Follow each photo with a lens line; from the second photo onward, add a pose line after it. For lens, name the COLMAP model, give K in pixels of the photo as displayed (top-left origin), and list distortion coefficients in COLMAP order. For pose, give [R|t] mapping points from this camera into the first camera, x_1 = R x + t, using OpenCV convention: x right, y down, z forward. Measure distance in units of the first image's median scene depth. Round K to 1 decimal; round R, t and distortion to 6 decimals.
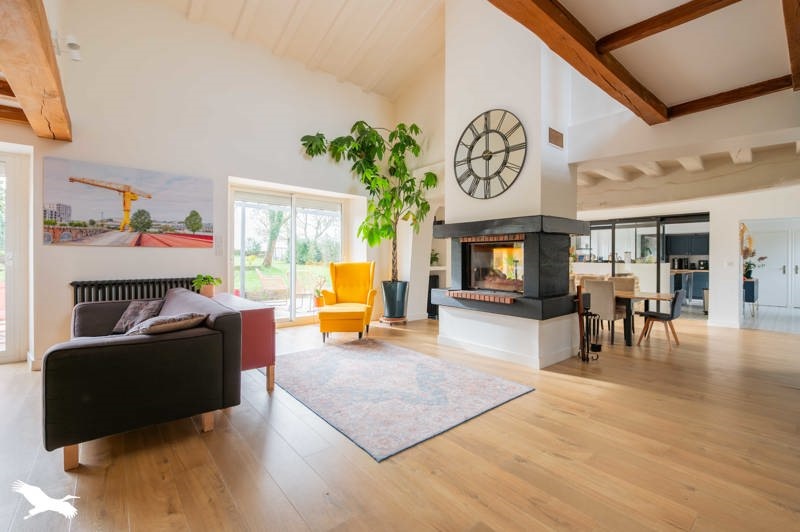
lens RADIAL K [[346.2, 0, 404.8], [0, 346.2, 260.9], [0, 0, 1]] dist [-0.012347, -0.000341]
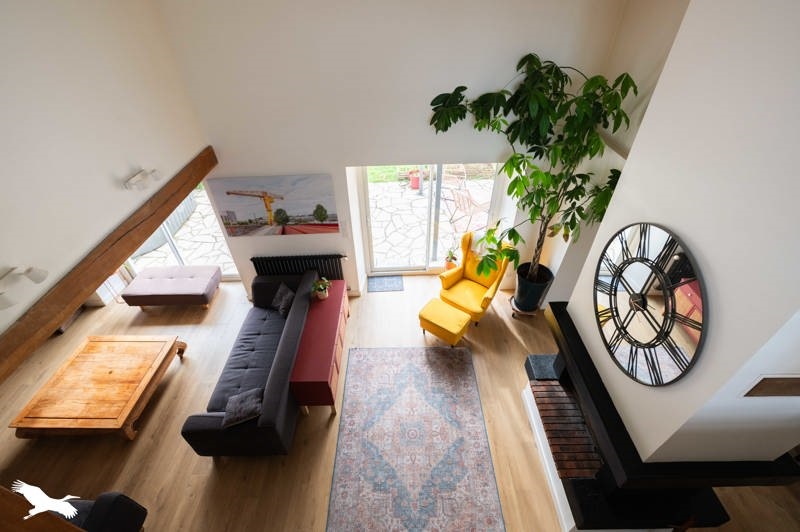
lens RADIAL K [[346.2, 0, 401.7], [0, 346.2, 263.9], [0, 0, 1]] dist [-0.012347, -0.000341]
pose [[0.763634, 0.398065, -0.508338, 0.216314], [0.005576, 0.783233, 0.621704, -0.732577], [0.645625, -0.477589, 0.595883, 0.490558]]
